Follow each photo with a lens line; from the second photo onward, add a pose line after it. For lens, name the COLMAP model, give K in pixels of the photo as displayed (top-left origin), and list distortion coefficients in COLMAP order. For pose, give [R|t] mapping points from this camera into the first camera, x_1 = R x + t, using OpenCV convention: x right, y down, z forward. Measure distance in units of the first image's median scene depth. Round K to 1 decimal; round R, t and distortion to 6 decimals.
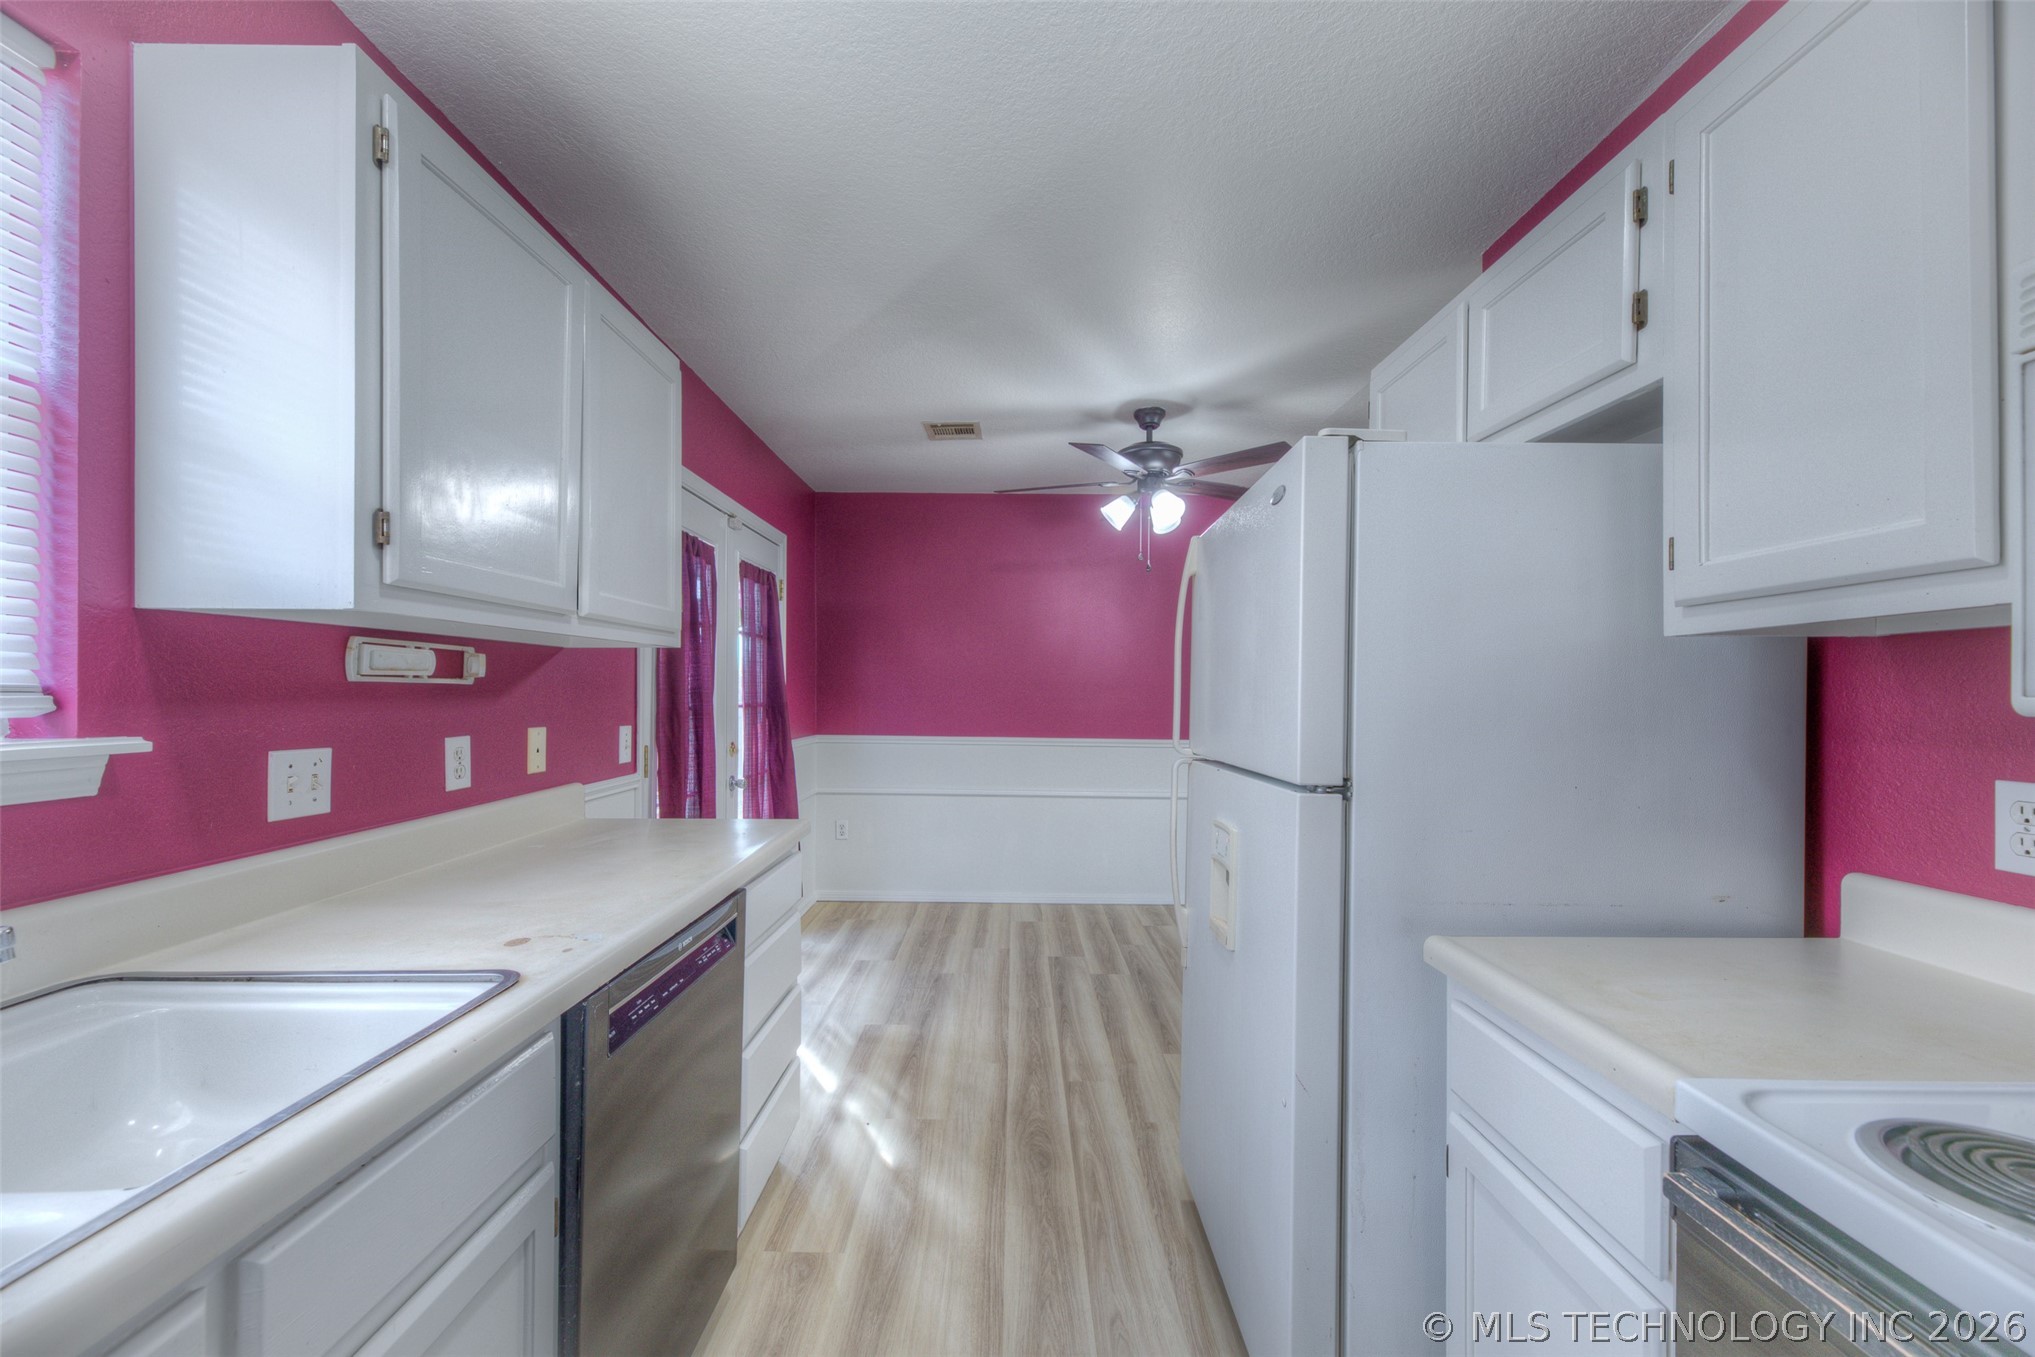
lens RADIAL K [[807.3, 0, 1014.0], [0, 807.3, 685.2], [0, 0, 1]] dist [0.008351, -0.000252]
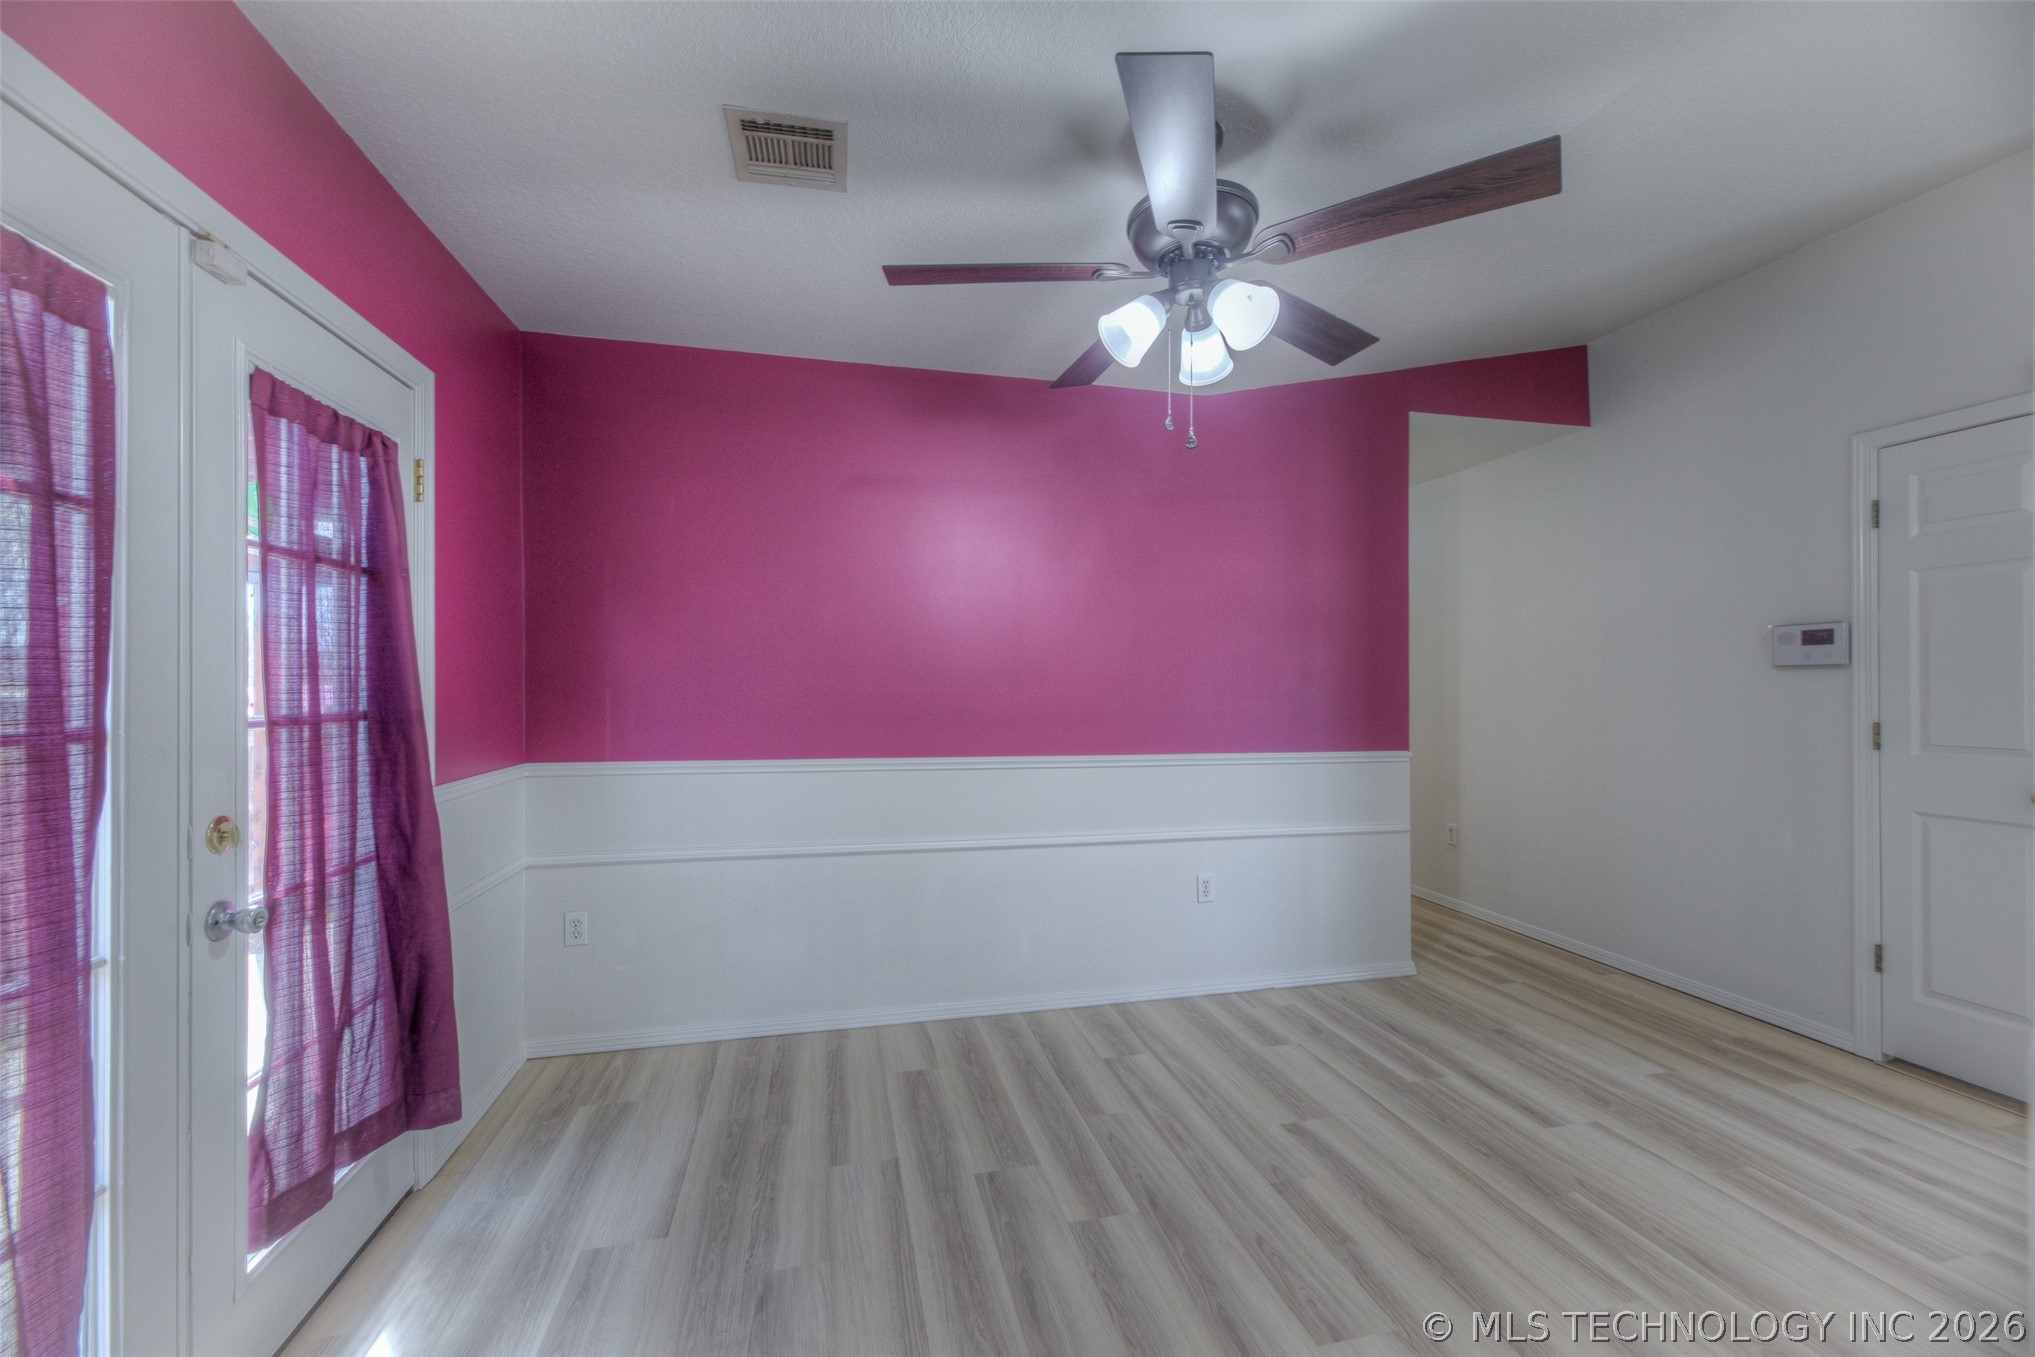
lens RADIAL K [[805.4, 0, 1015.4], [0, 805.4, 681.6], [0, 0, 1]] dist [0.002000, -0.000082]
pose [[0.972247, -0.005263, 0.233898, -0.083751], [0.003533, 0.999963, 0.007815, 0.003138], [-0.233931, -0.006772, 0.972230, 0.714888]]
